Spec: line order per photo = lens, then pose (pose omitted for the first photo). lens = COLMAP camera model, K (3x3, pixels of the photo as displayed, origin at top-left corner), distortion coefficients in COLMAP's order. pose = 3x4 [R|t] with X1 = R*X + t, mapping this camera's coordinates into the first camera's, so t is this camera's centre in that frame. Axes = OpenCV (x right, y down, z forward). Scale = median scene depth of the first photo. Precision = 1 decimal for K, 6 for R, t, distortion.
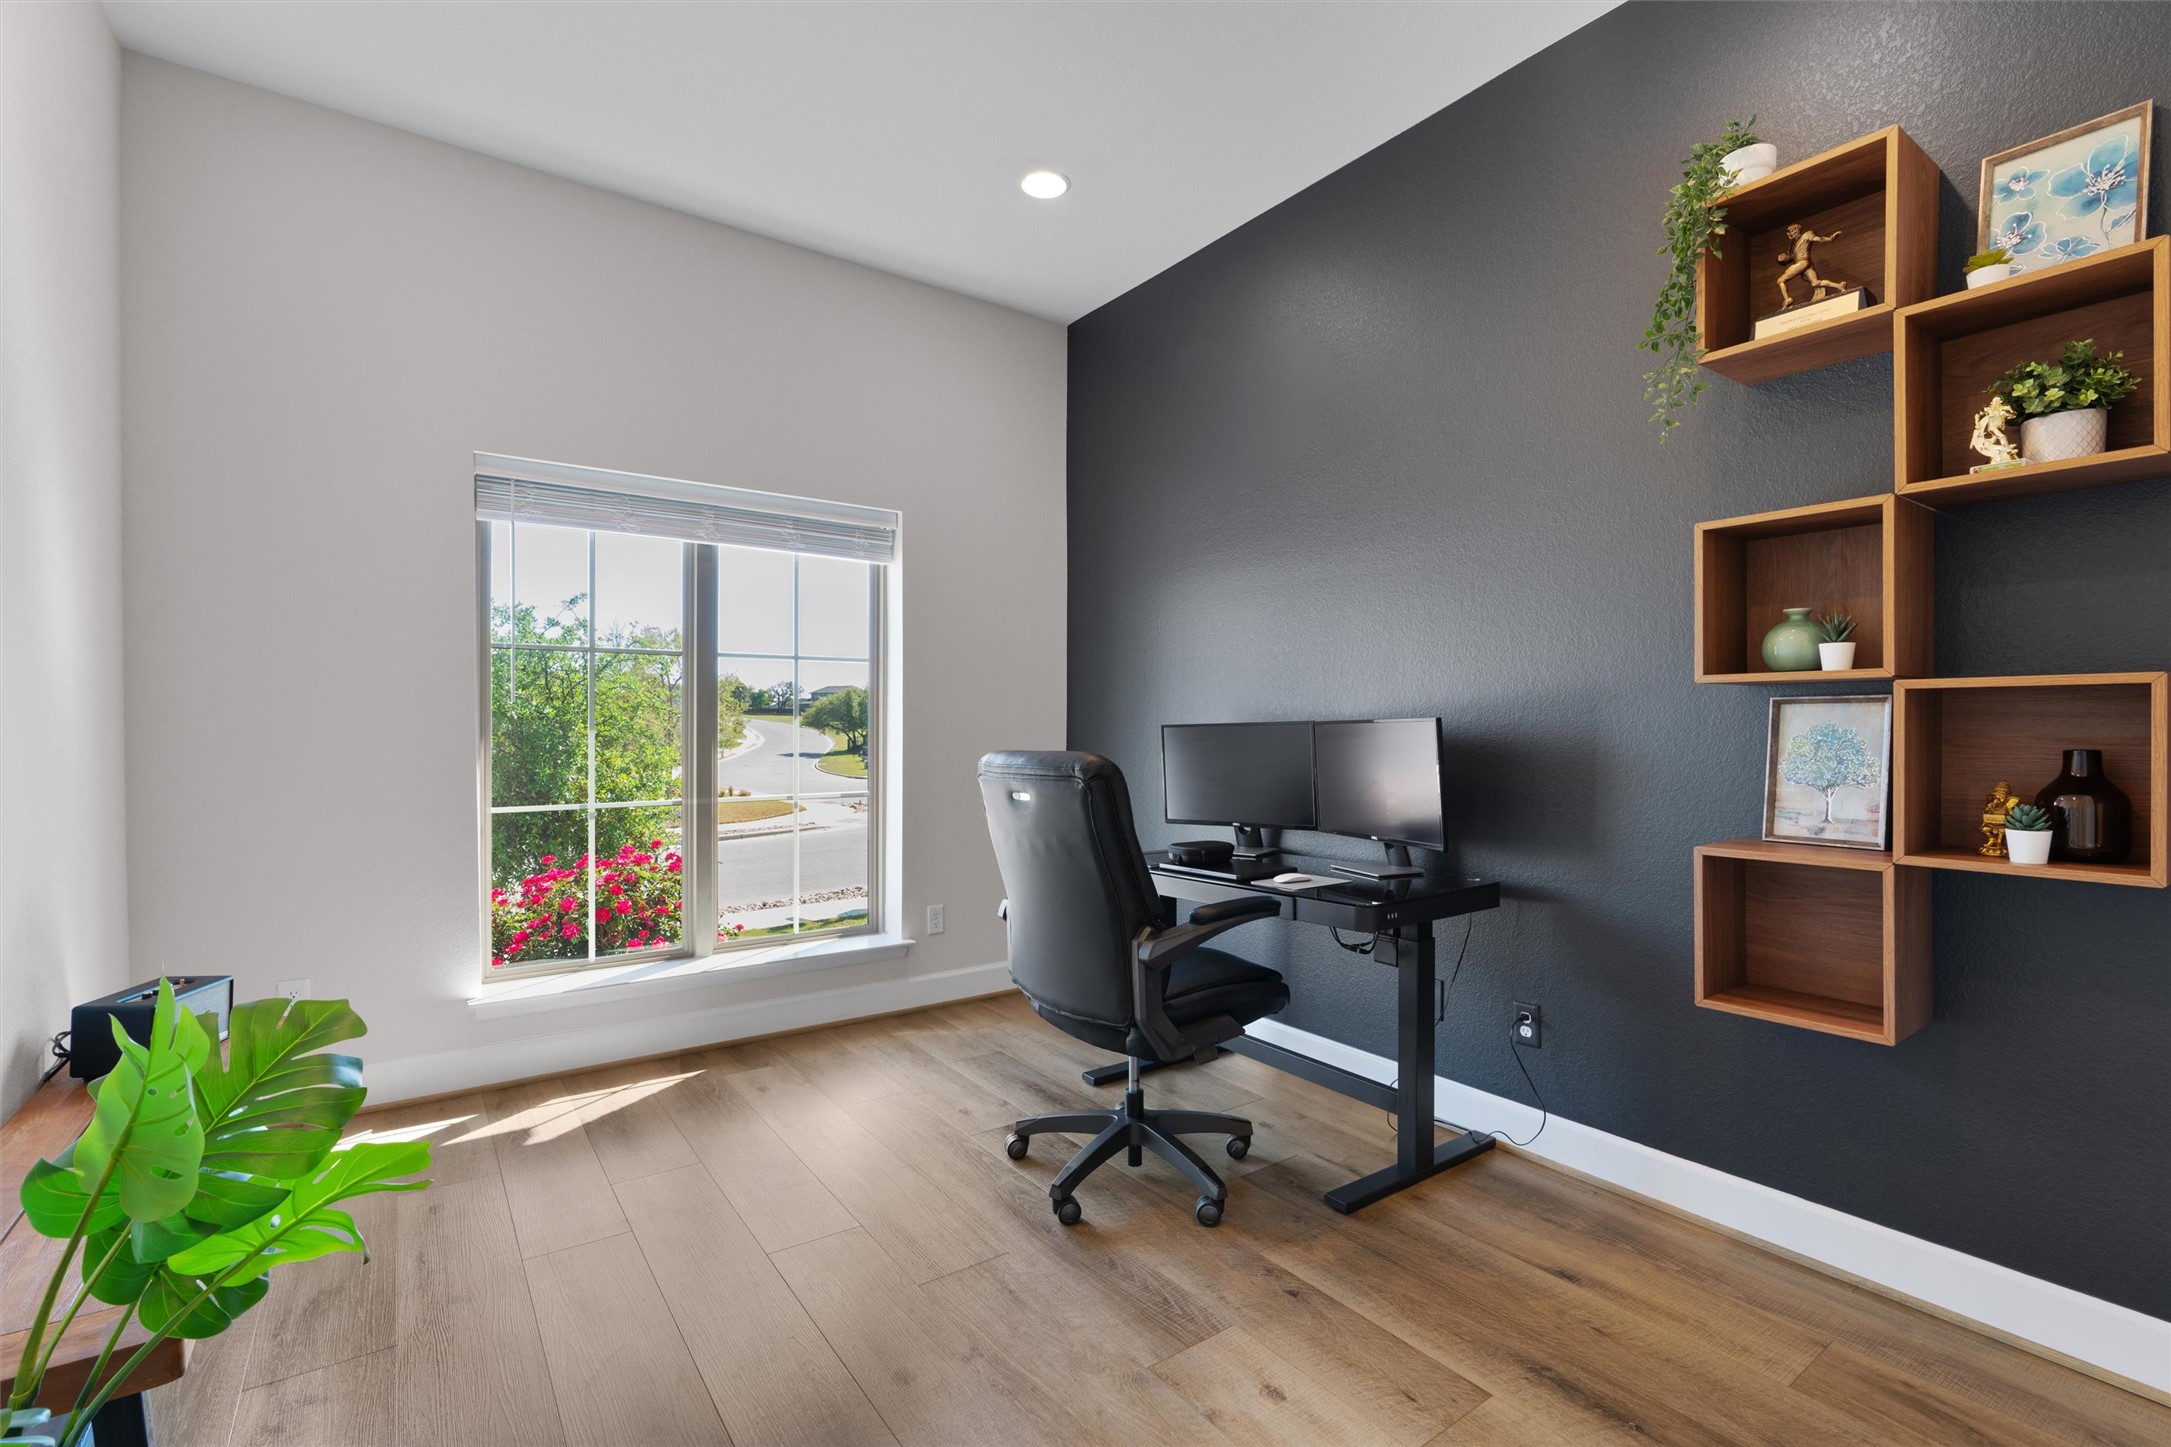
lens RADIAL K [[962.1, 0, 1085.3], [0, 962.1, 724.5], [0, 0, 1]] dist [-0.010457, 0.002582]
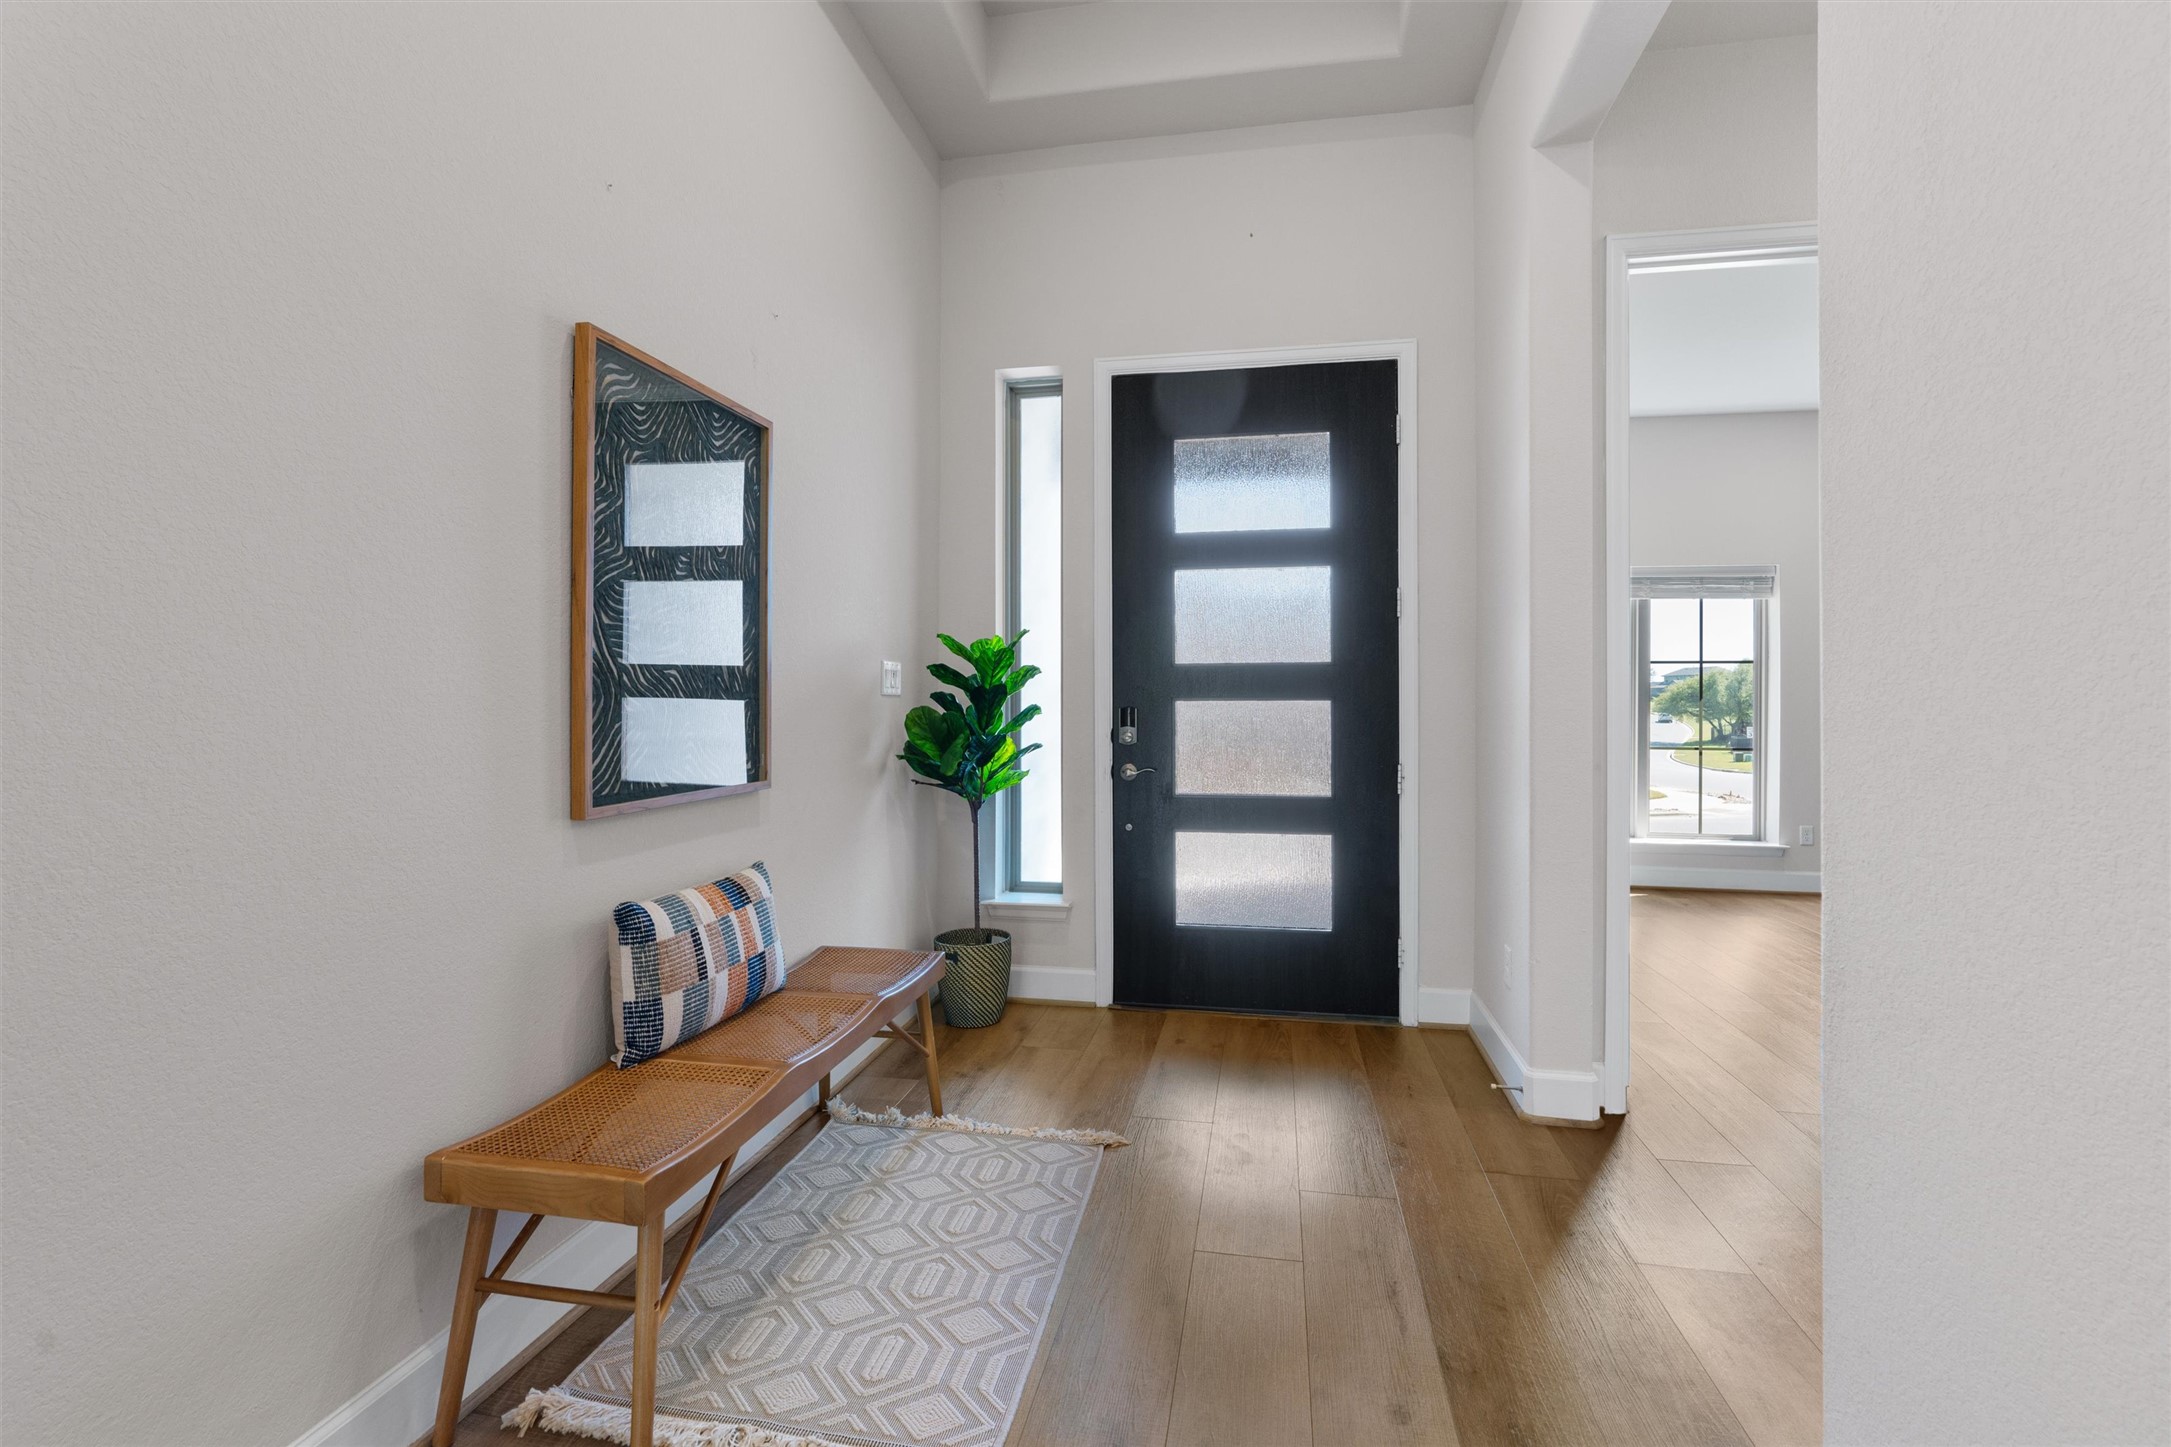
lens RADIAL K [[962.1, 0, 1082.7], [0, 962.1, 711.1], [0, 0, 1]] dist [-0.010457, 0.002582]
pose [[0.680357, 0.001876, -0.732878, 0.093722], [-0.001807, 0.999998, 0.000882, 0.007311], [0.732878, 0.000724, 0.680359, -0.465838]]
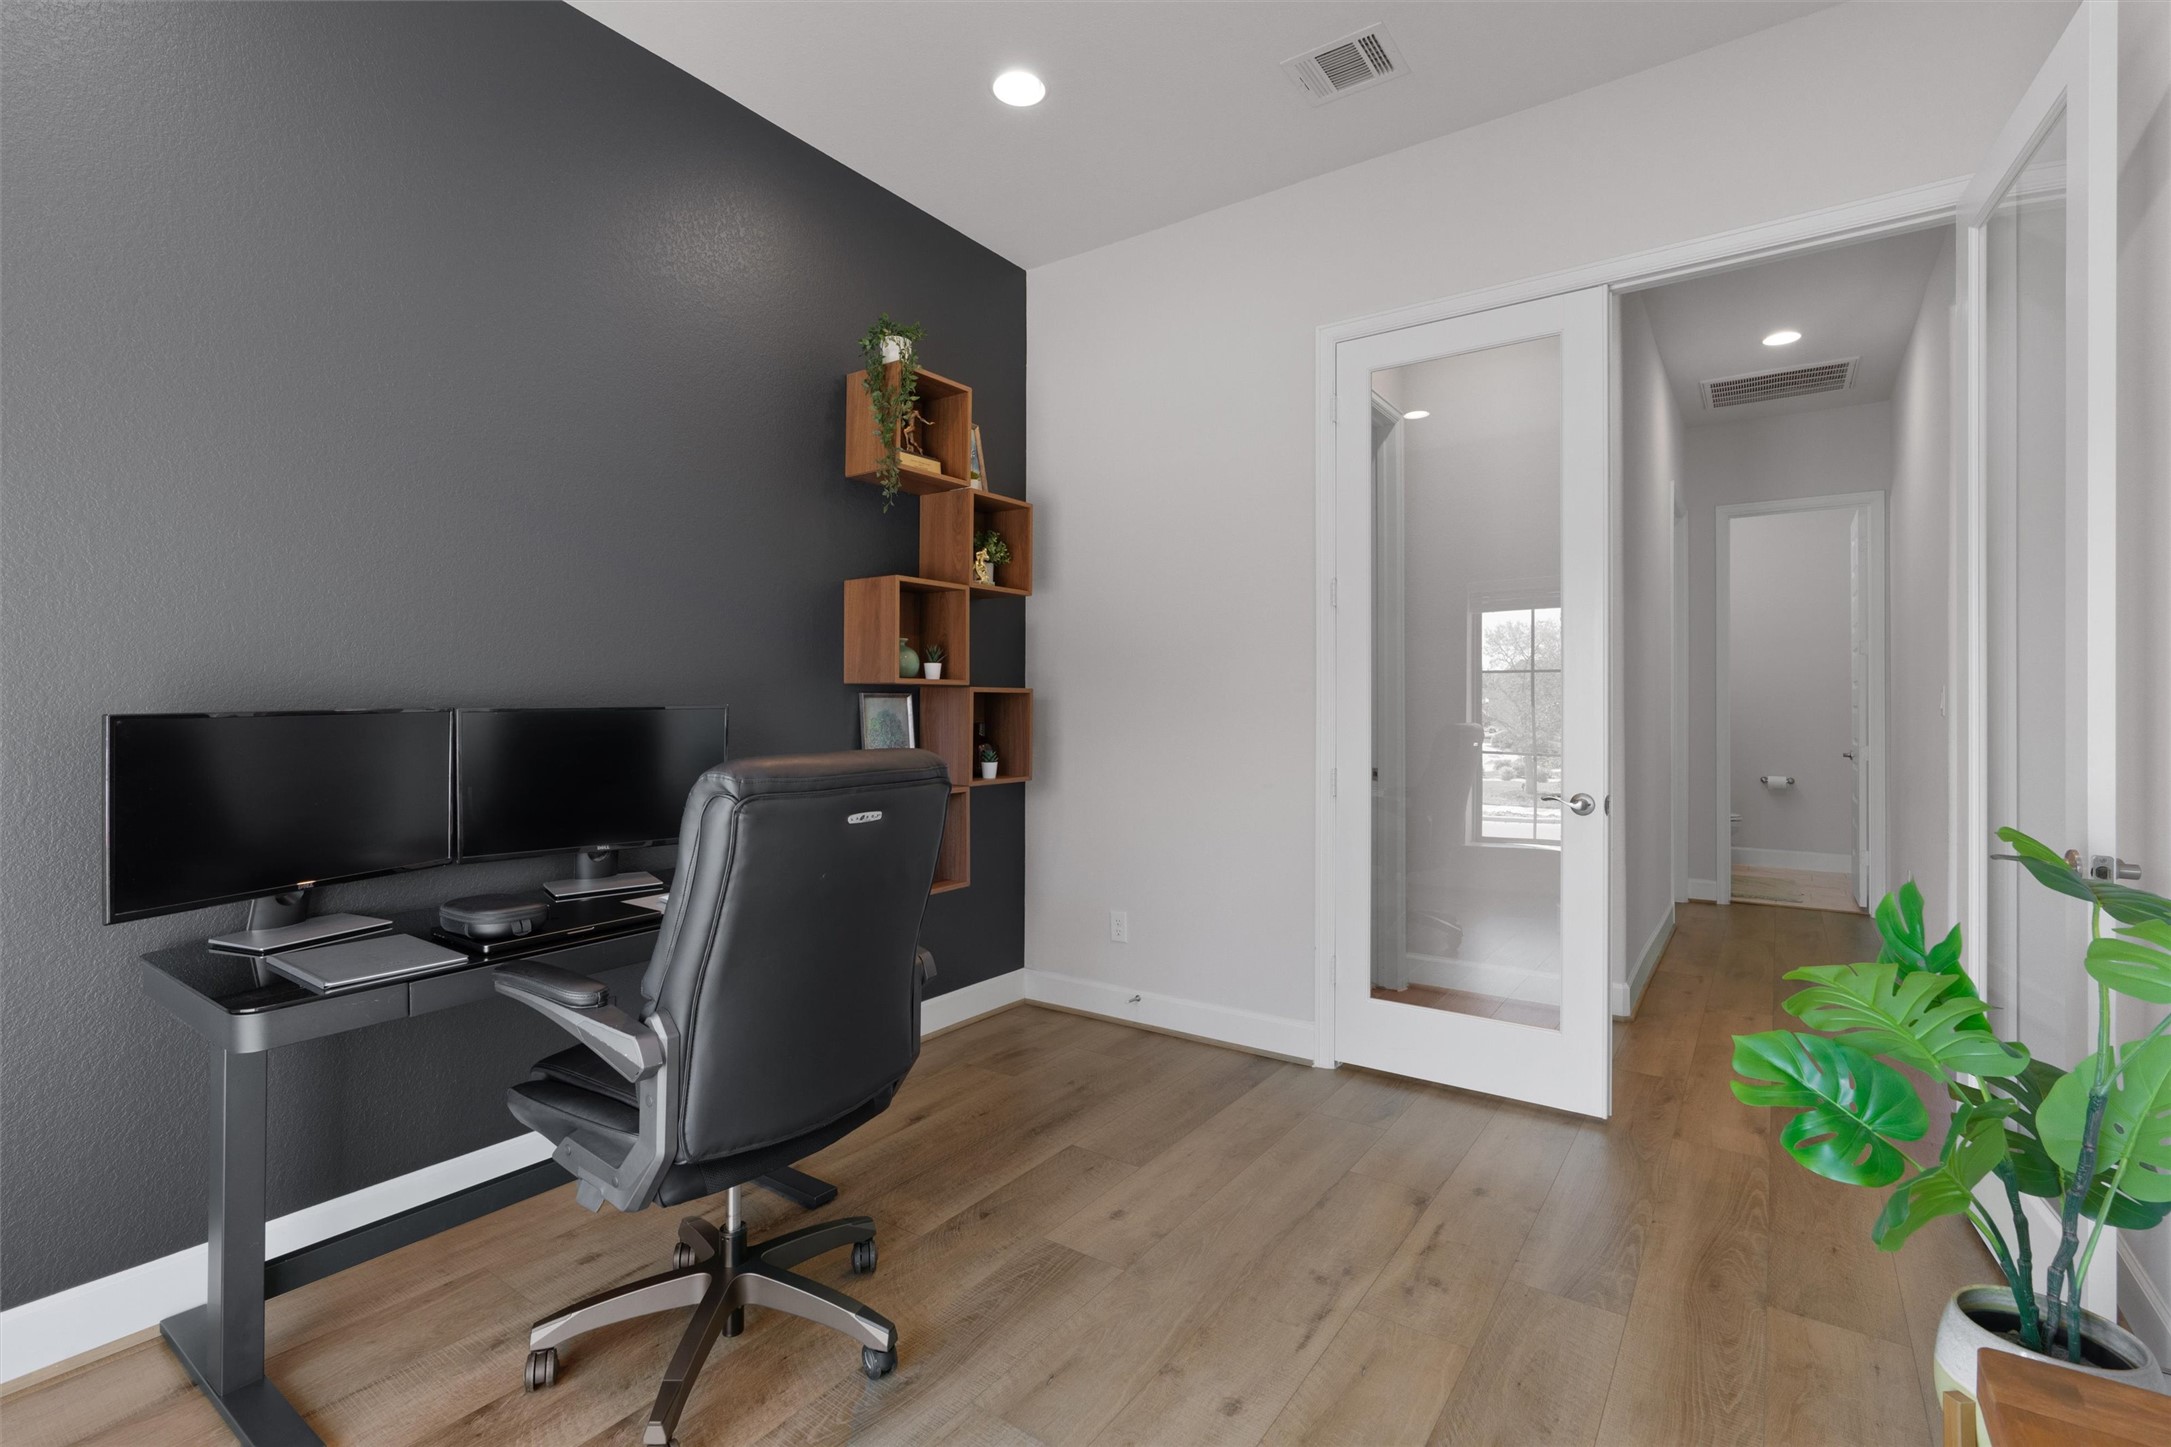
lens RADIAL K [[962.1, 0, 1091.8], [0, 962.1, 711.1], [0, 0, 1]] dist [-0.010457, 0.002582]
pose [[-0.311623, -0.002311, 0.950203, -0.896200], [0.003634, 0.999987, 0.003624, -0.006179], [-0.950199, 0.004582, -0.311610, 1.225419]]
